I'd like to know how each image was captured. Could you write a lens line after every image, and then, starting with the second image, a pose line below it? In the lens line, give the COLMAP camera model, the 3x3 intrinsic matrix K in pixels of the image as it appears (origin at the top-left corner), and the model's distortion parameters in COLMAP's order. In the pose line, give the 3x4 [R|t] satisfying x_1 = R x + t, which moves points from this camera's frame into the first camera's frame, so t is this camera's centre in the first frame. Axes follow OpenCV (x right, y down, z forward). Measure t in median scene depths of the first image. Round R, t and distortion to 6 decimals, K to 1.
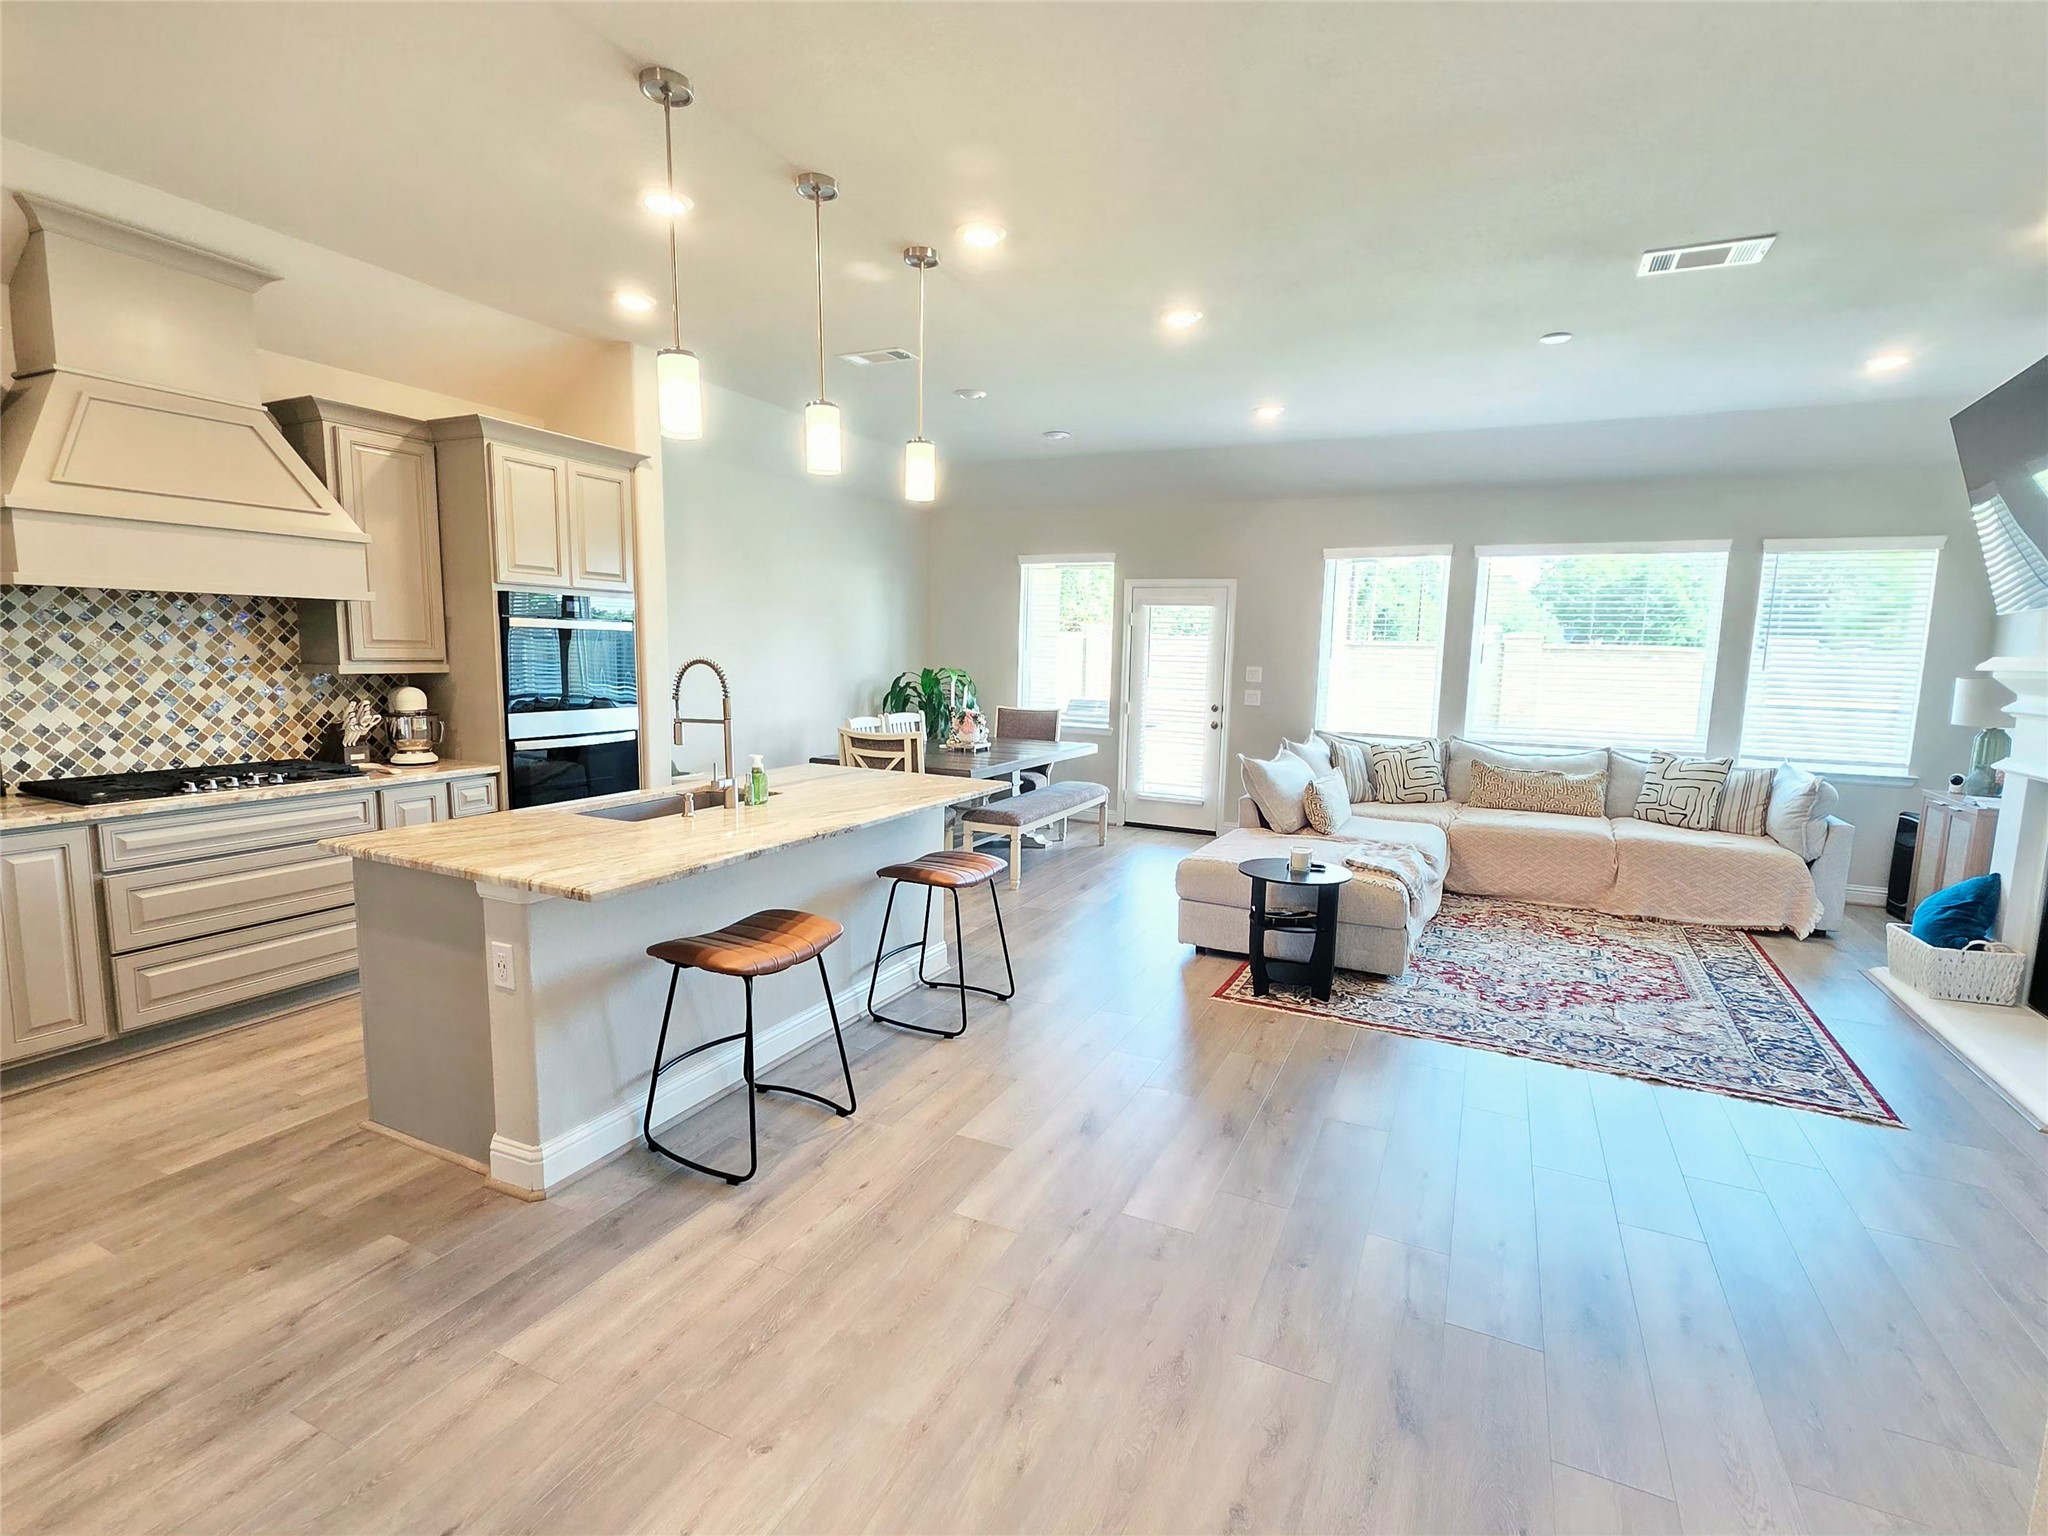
lens RADIAL K [[966.6, 0, 1038.0], [0, 966.6, 770.9], [0, 0, 1]] dist [0.004109, -0.001167]
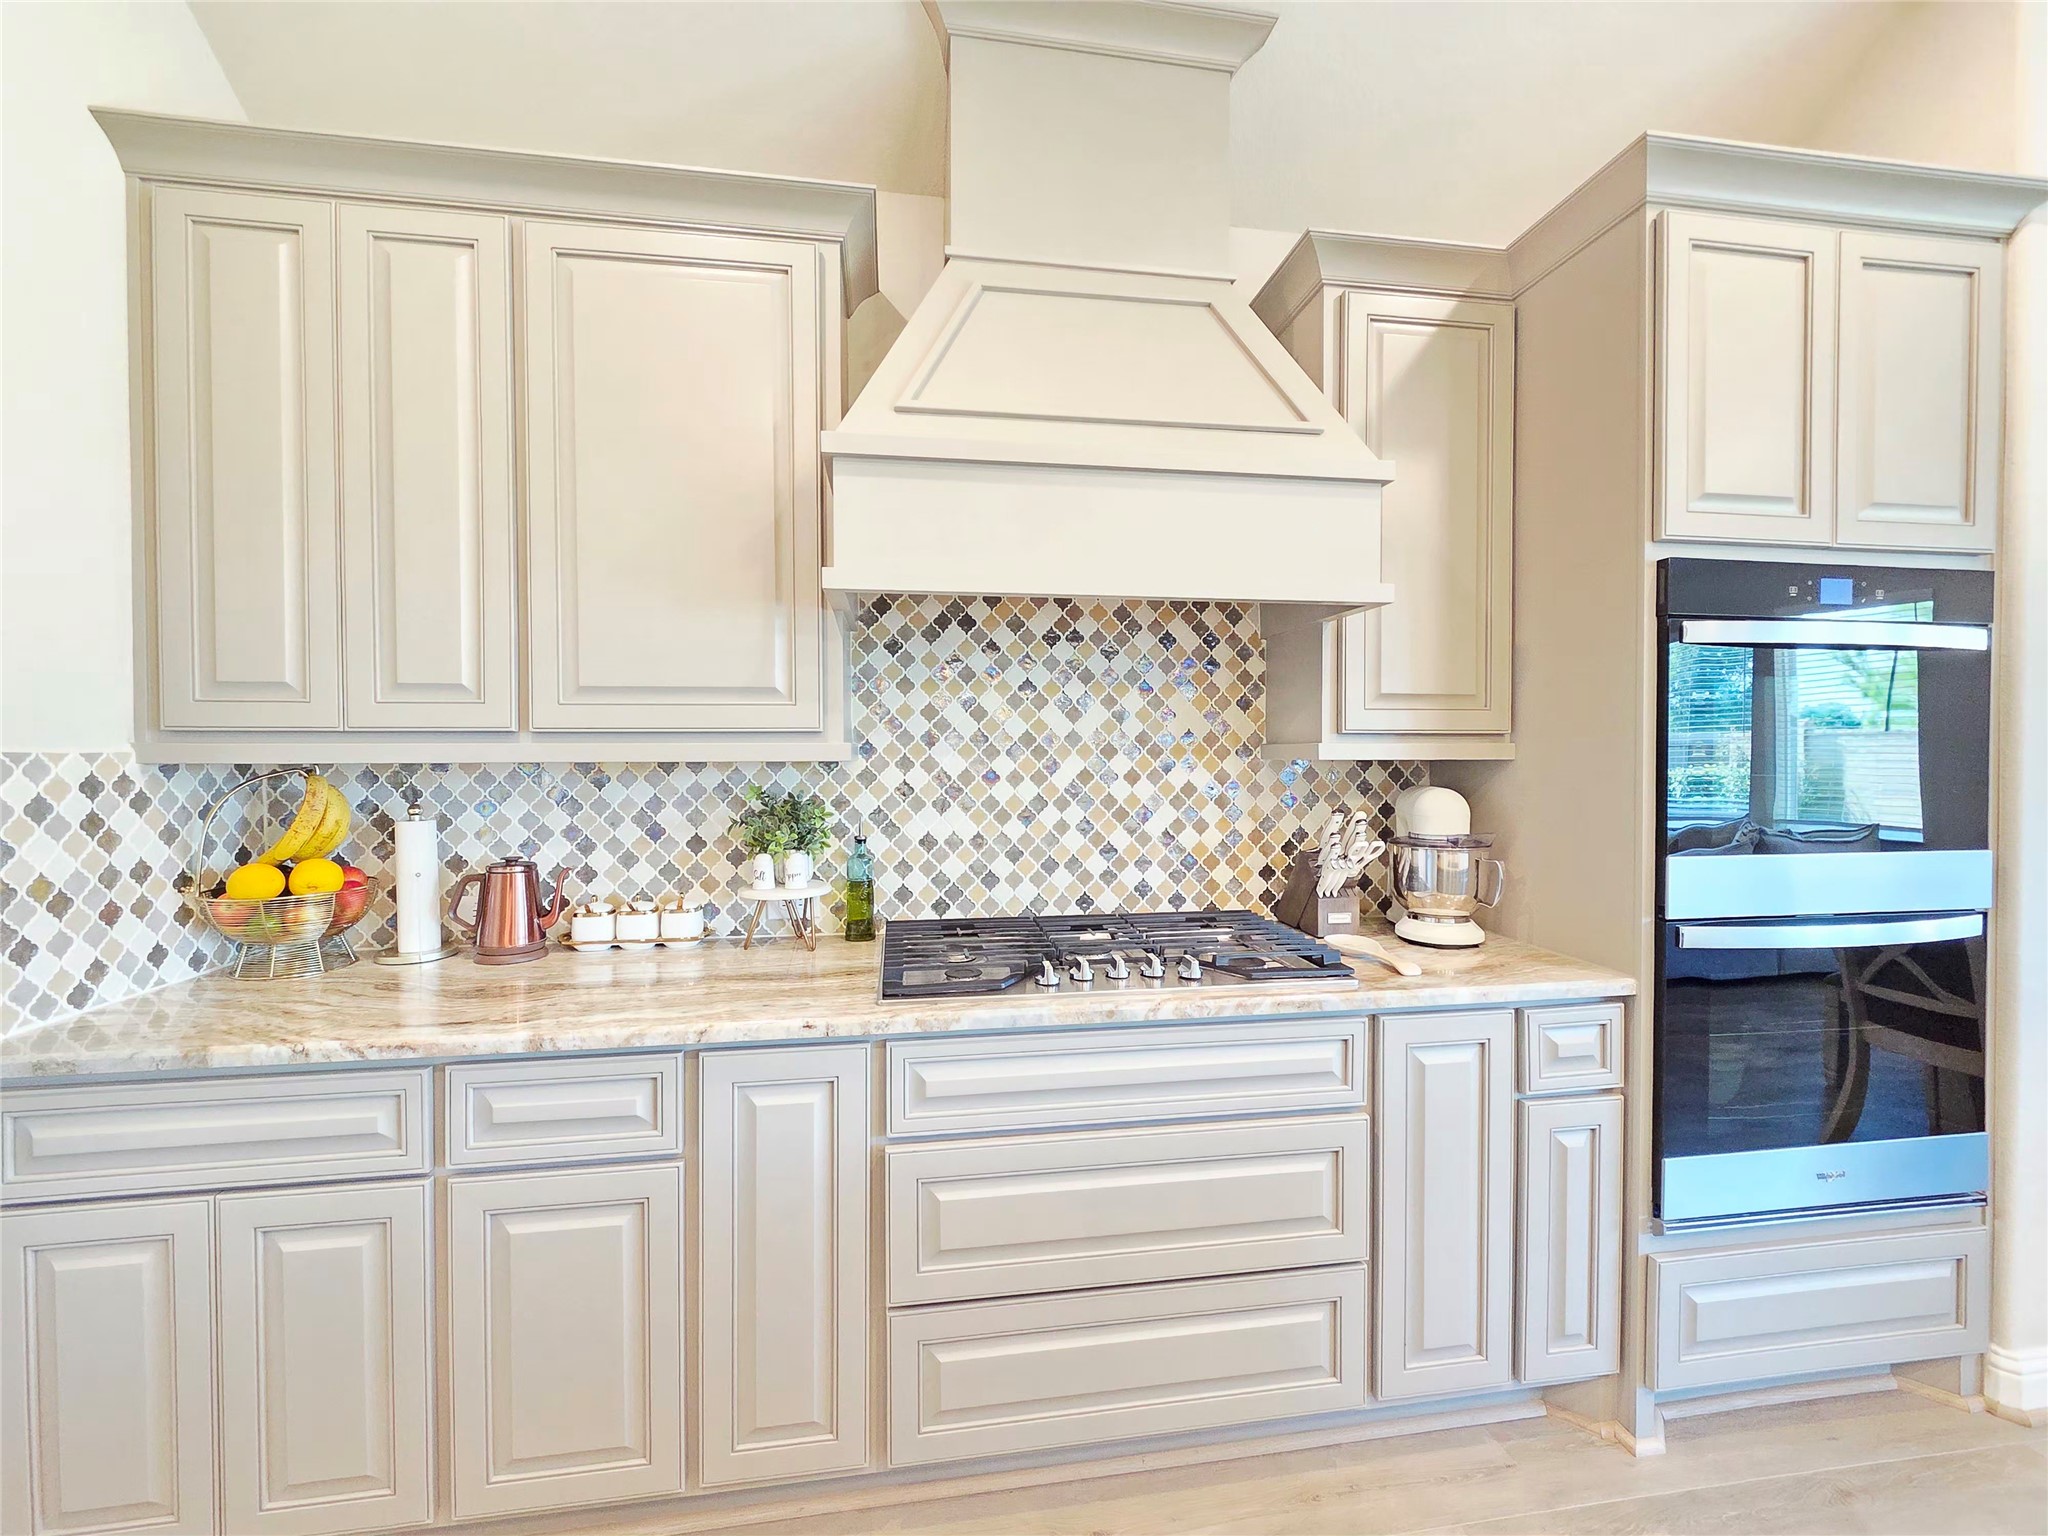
lens RADIAL K [[843.7, 0, 1025.2], [0, 843.7, 761.4], [0, 0, 1]] dist [0.000385, -0.000039]
pose [[0.563460, -0.010550, -0.826076, -0.461648], [-0.092001, 0.992897, -0.075434, -0.053463], [0.821005, 0.118504, 0.558487, 0.653470]]
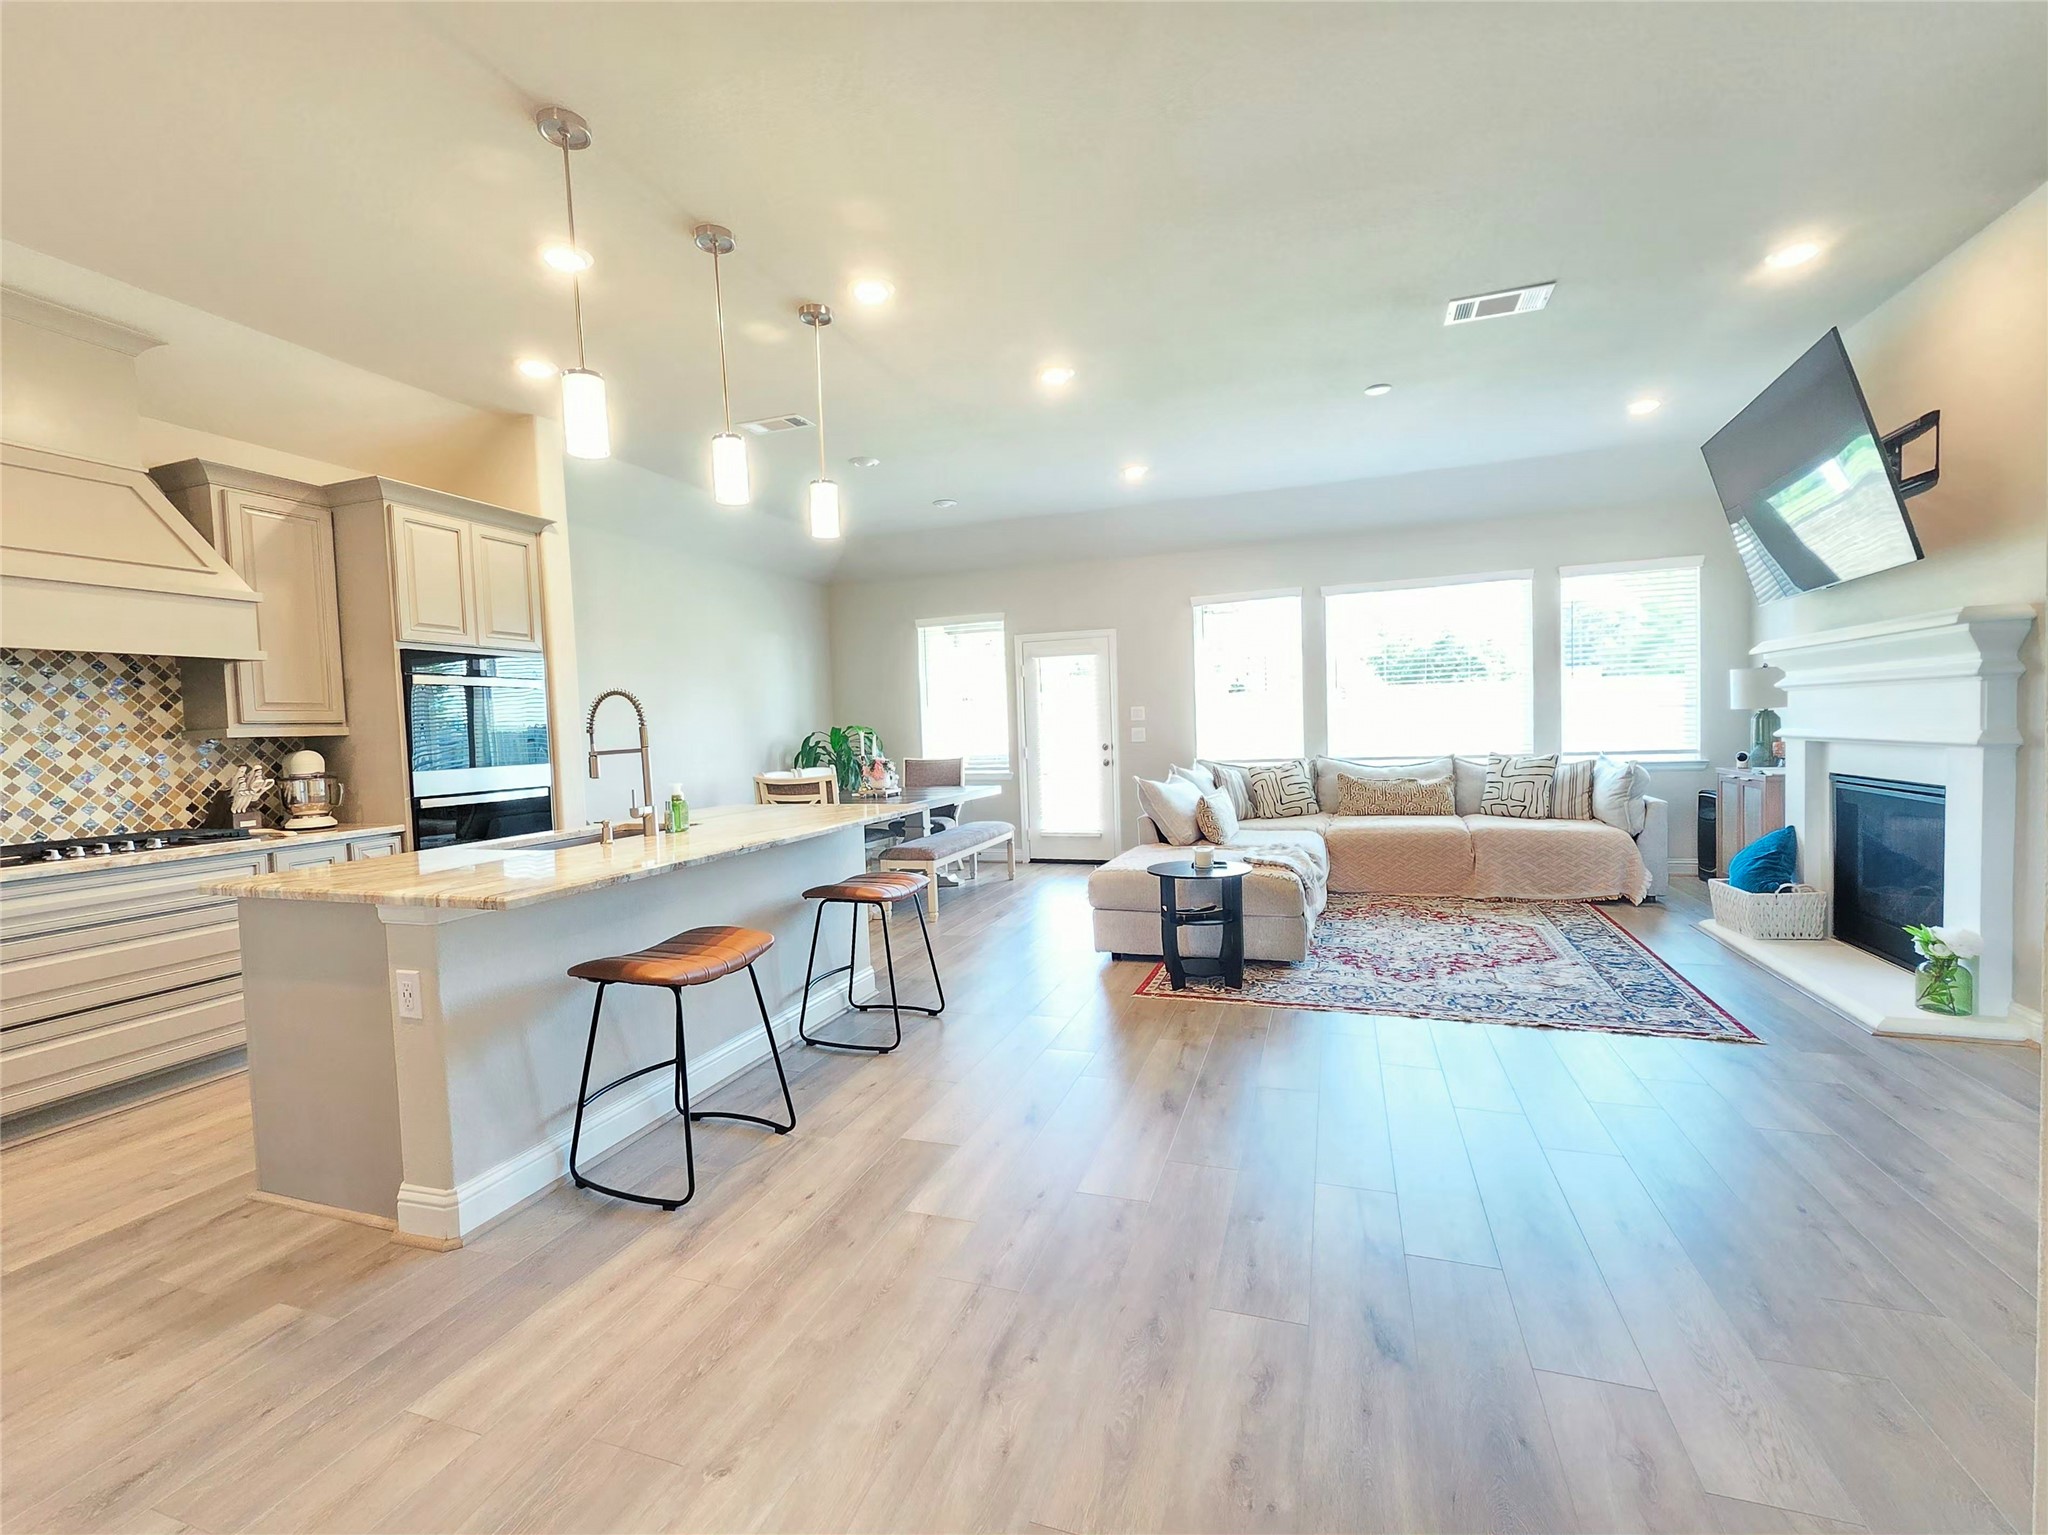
lens RADIAL K [[886.4, 0, 1027.1], [0, 886.4, 763.8], [0, 0, 1]] dist [0.003579, -0.001314]
pose [[0.992487, -0.062787, 0.105007, -0.020889], [0.071620, 0.994008, -0.082574, 0.060562], [-0.099193, 0.089474, 0.991037, 0.041085]]
